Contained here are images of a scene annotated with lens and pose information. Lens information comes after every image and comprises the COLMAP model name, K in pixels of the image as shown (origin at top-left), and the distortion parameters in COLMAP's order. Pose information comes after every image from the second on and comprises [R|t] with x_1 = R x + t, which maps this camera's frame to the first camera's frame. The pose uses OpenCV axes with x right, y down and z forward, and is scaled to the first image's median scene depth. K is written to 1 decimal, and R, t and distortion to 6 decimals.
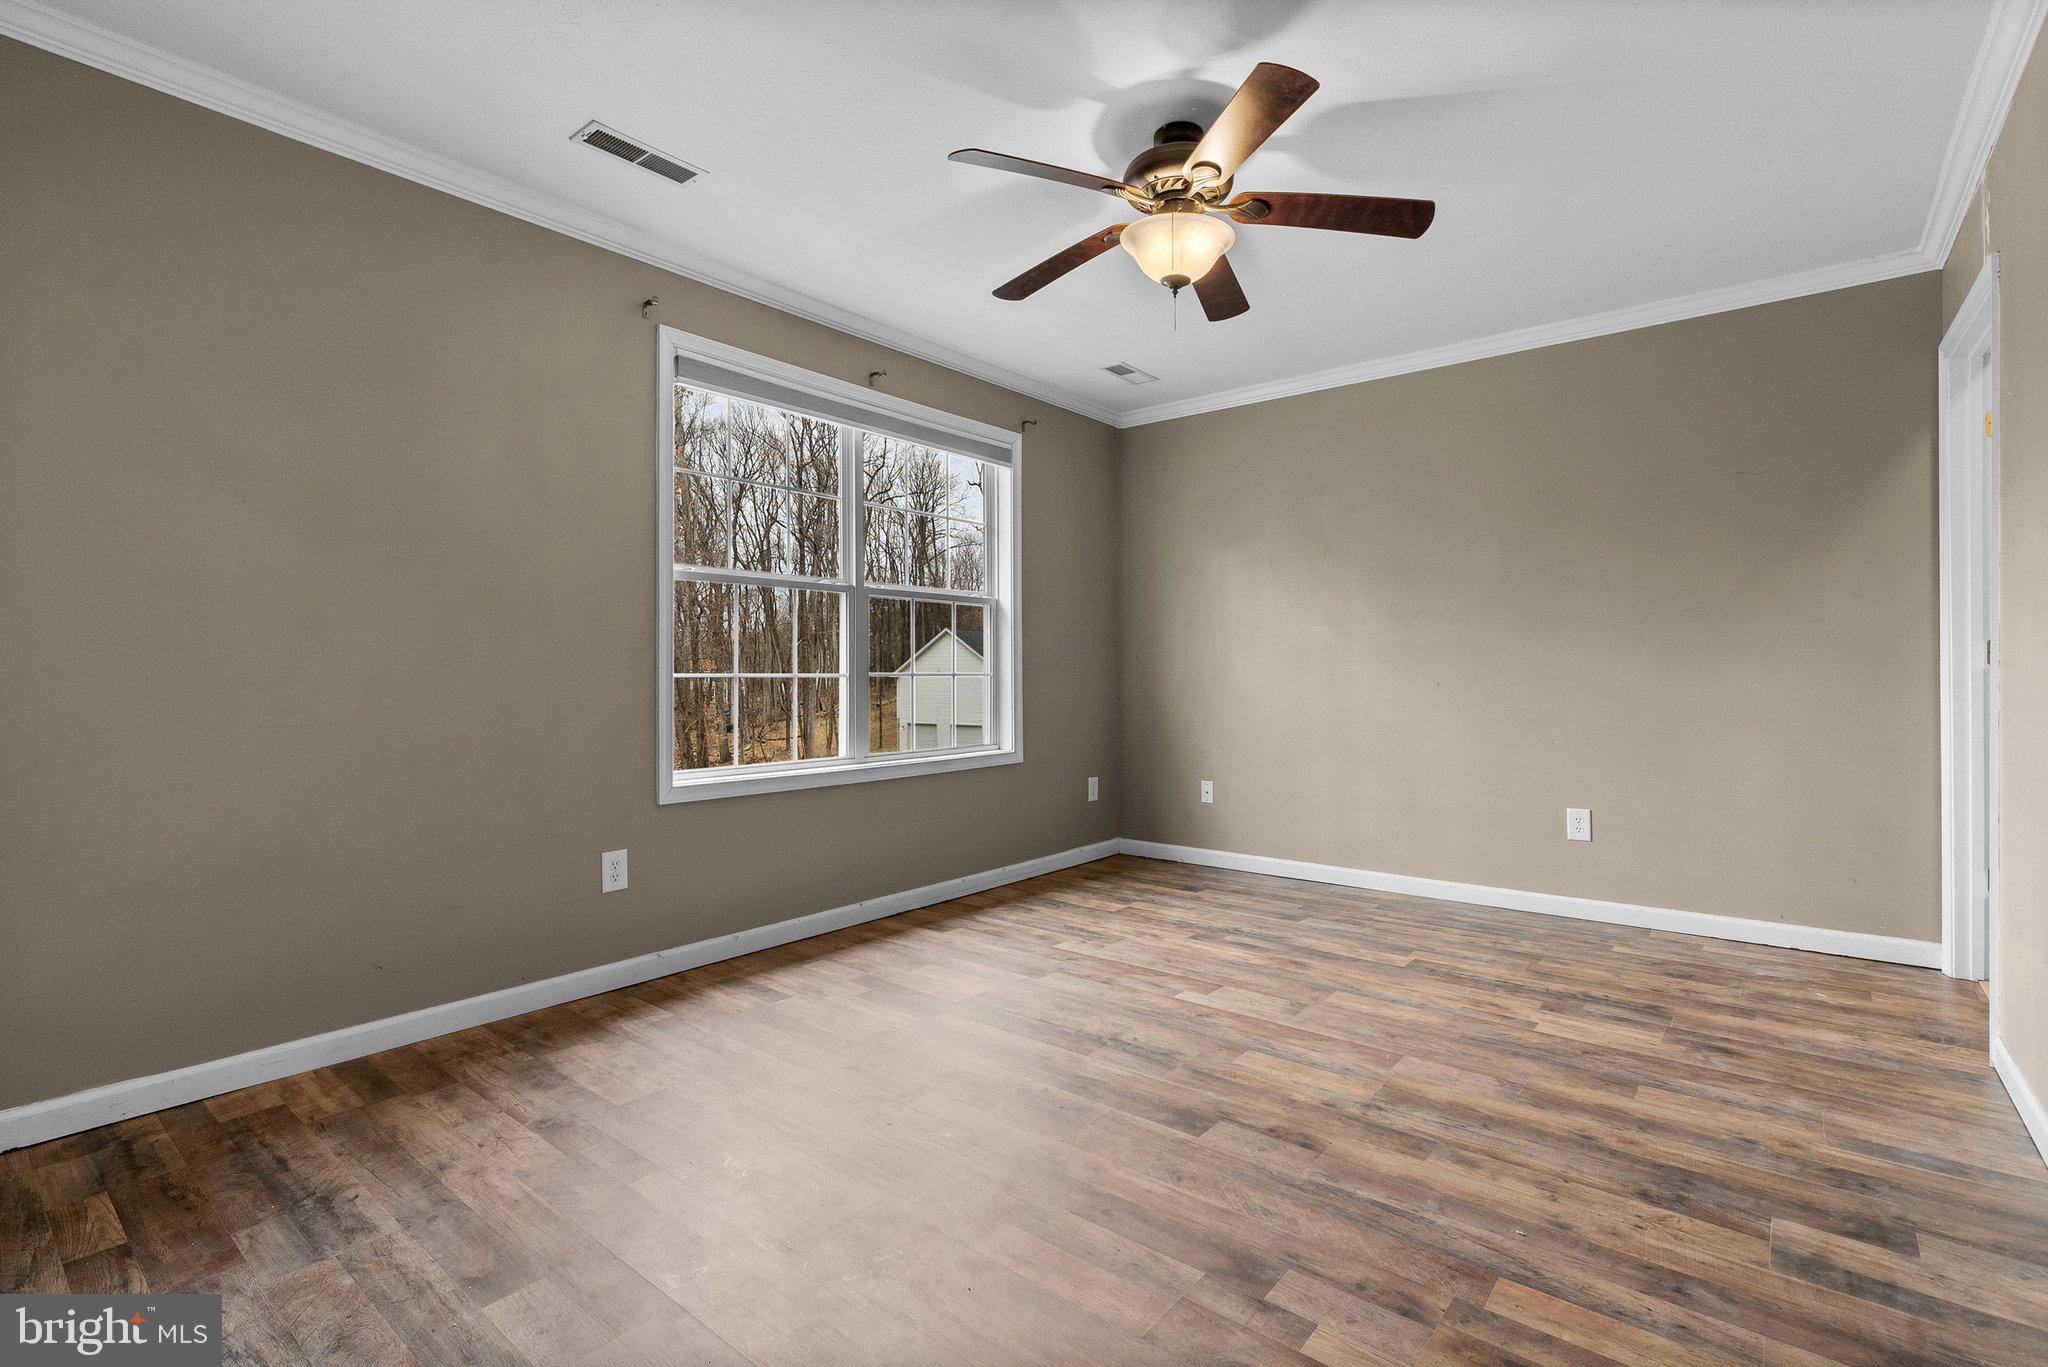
lens RADIAL K [[941.9, 0, 1024.0], [0, 941.9, 683.5], [0, 0, 1]] dist [-0.015141, 0.000567]
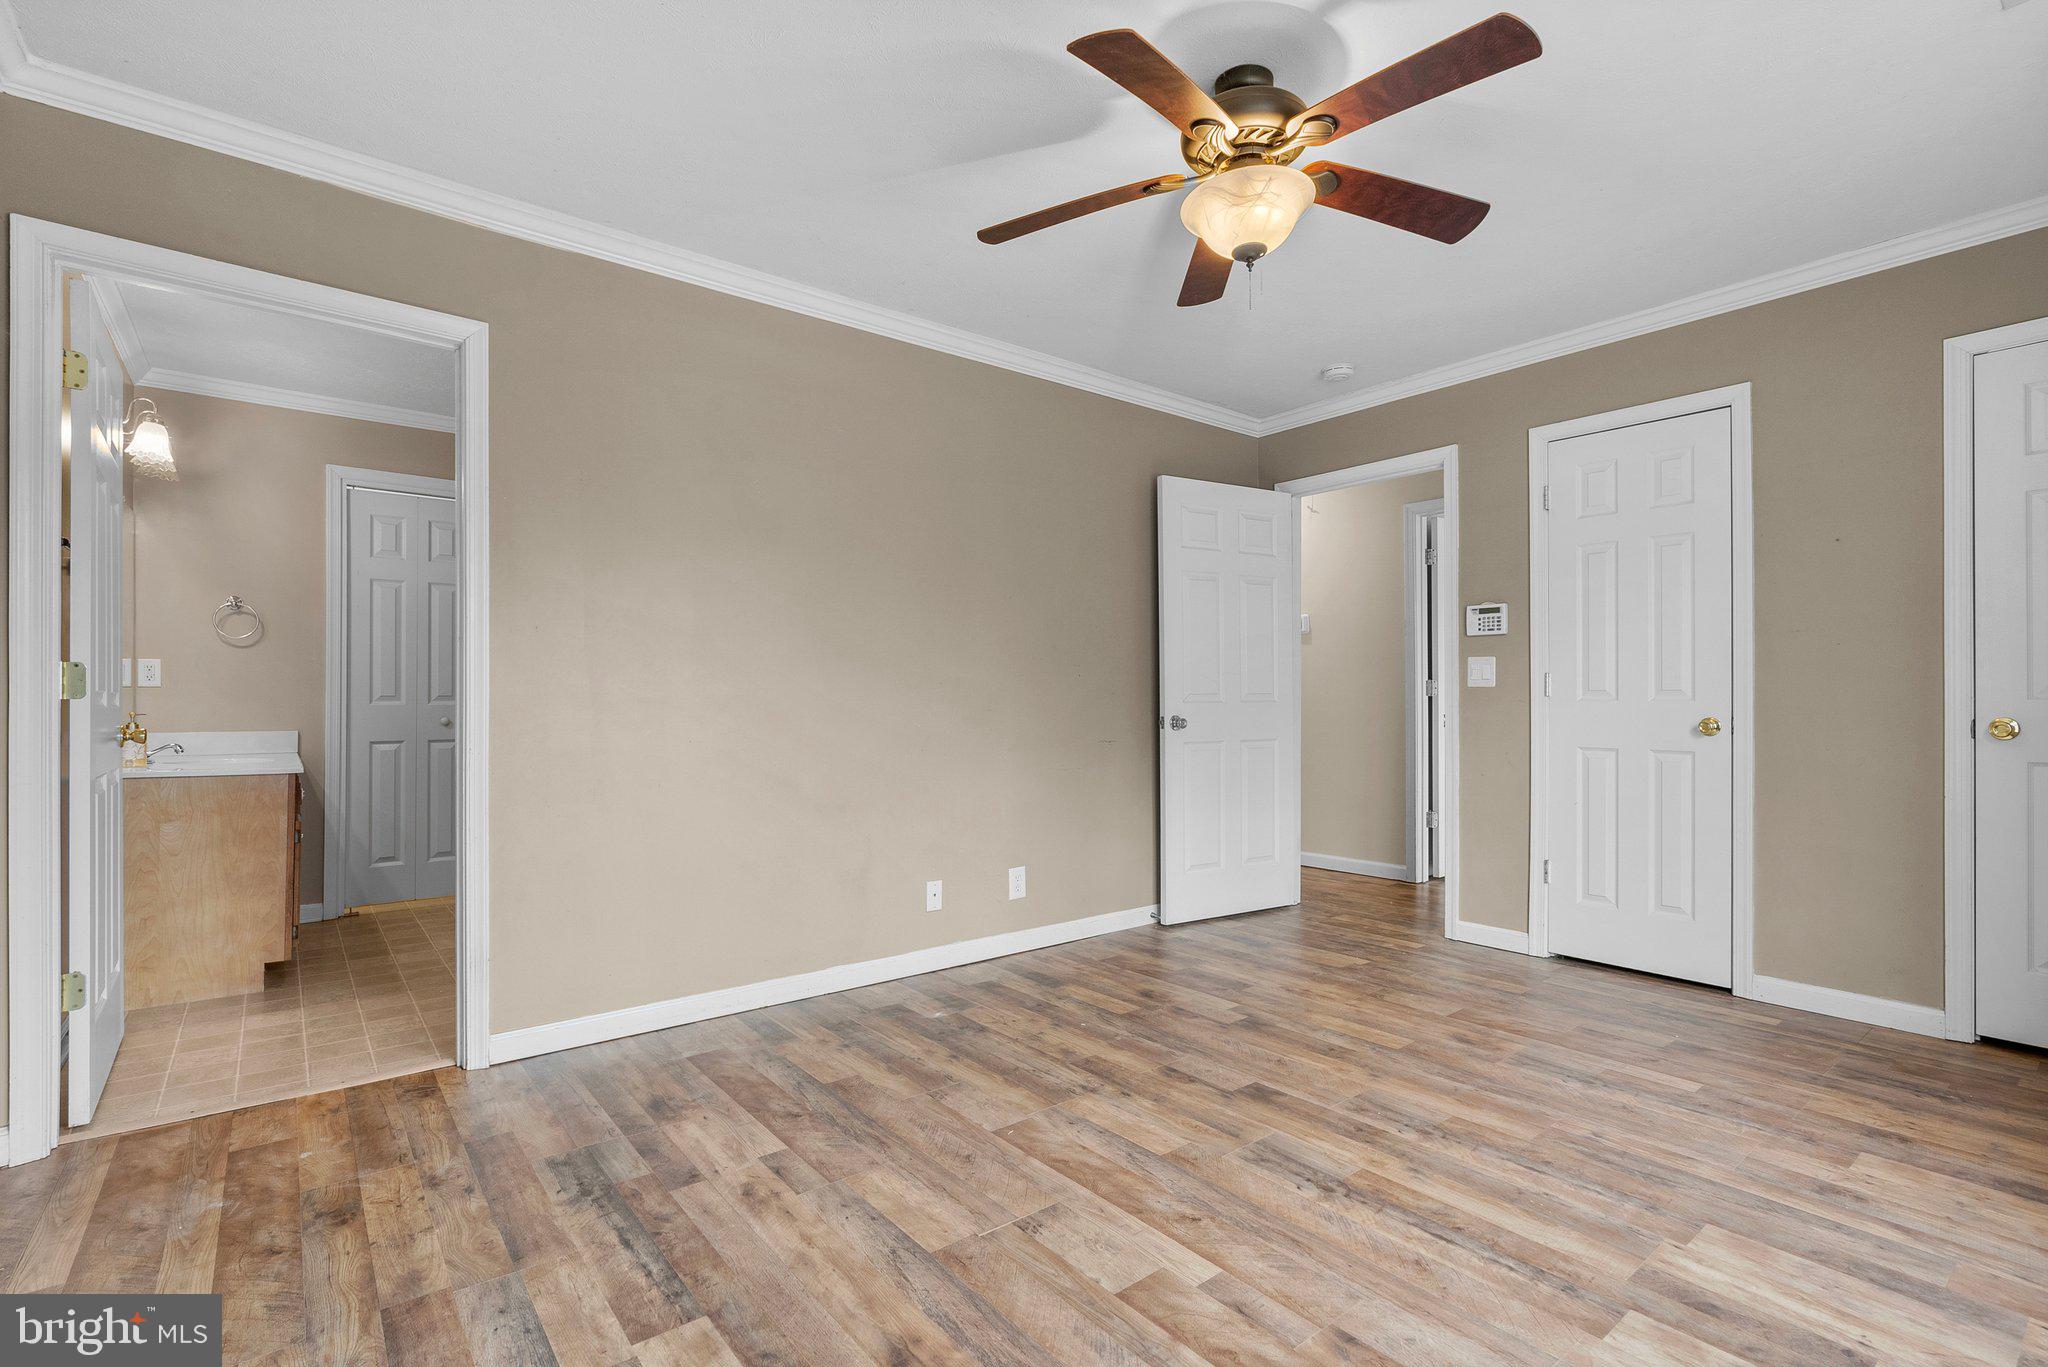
lens RADIAL K [[947.0, 0, 1028.6], [0, 947.0, 689.7], [0, 0, 1]] dist [-0.001575, 0.000491]
pose [[-0.978869, 0.005236, 0.204421, 0.185456], [0.004909, 0.999986, -0.002107, -0.025528], [-0.204429, -0.001059, -0.978881, 1.910807]]
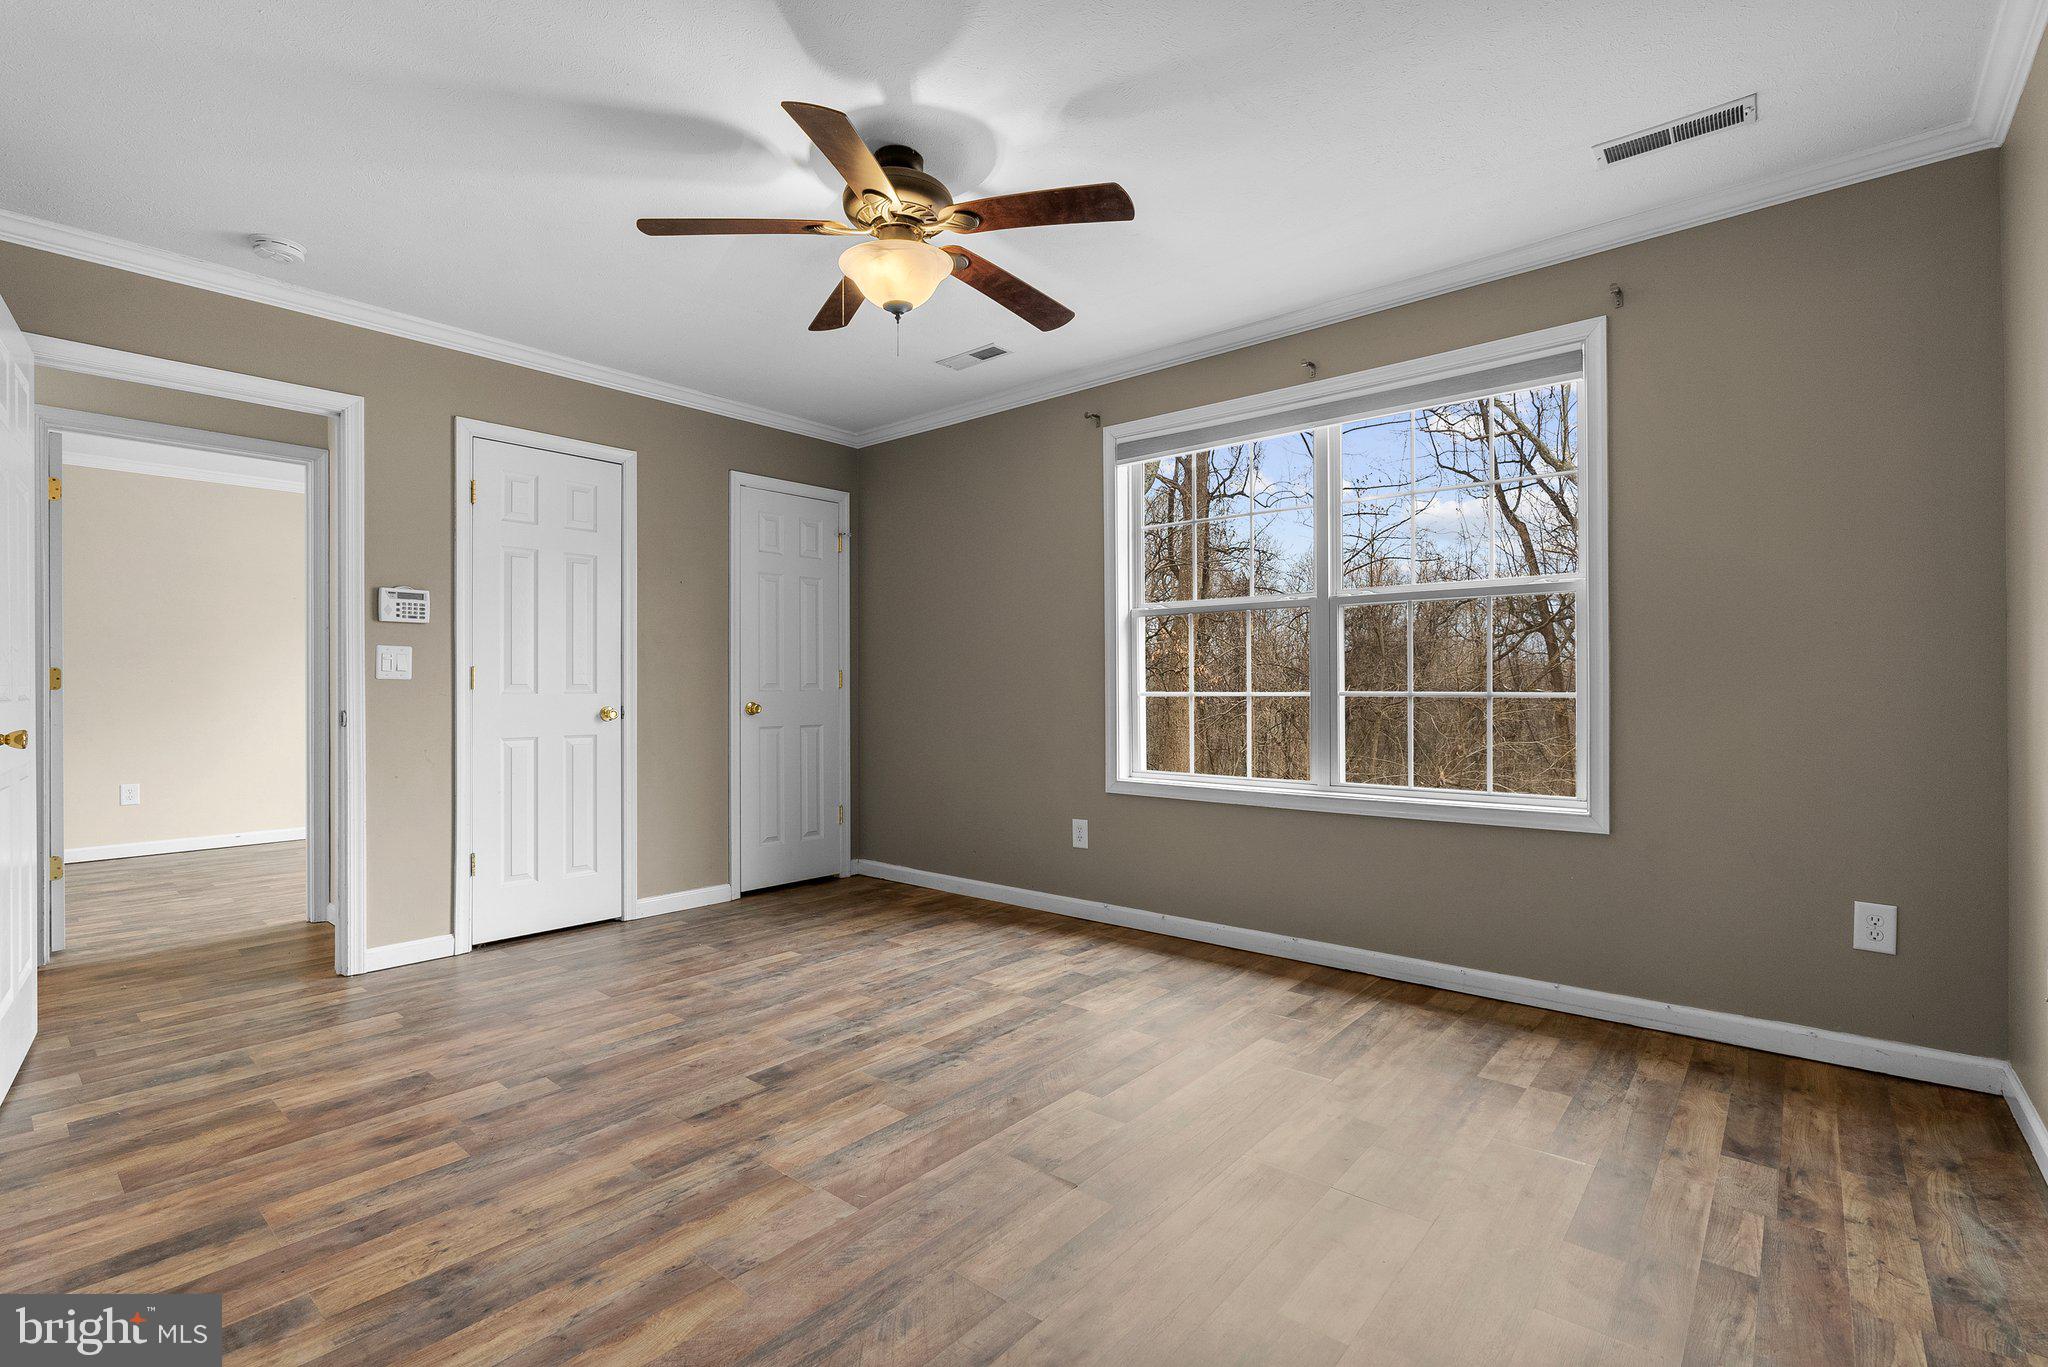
lens RADIAL K [[923.6, 0, 1029.6], [0, 923.6, 687.0], [0, 0, 1]] dist [-0.004509, -0.000647]
pose [[-0.015763, -0.000374, -0.999876, 1.160481], [-0.005069, 0.999987, -0.000294, -0.022539], [0.999863, 0.005064, -0.015765, 1.163469]]
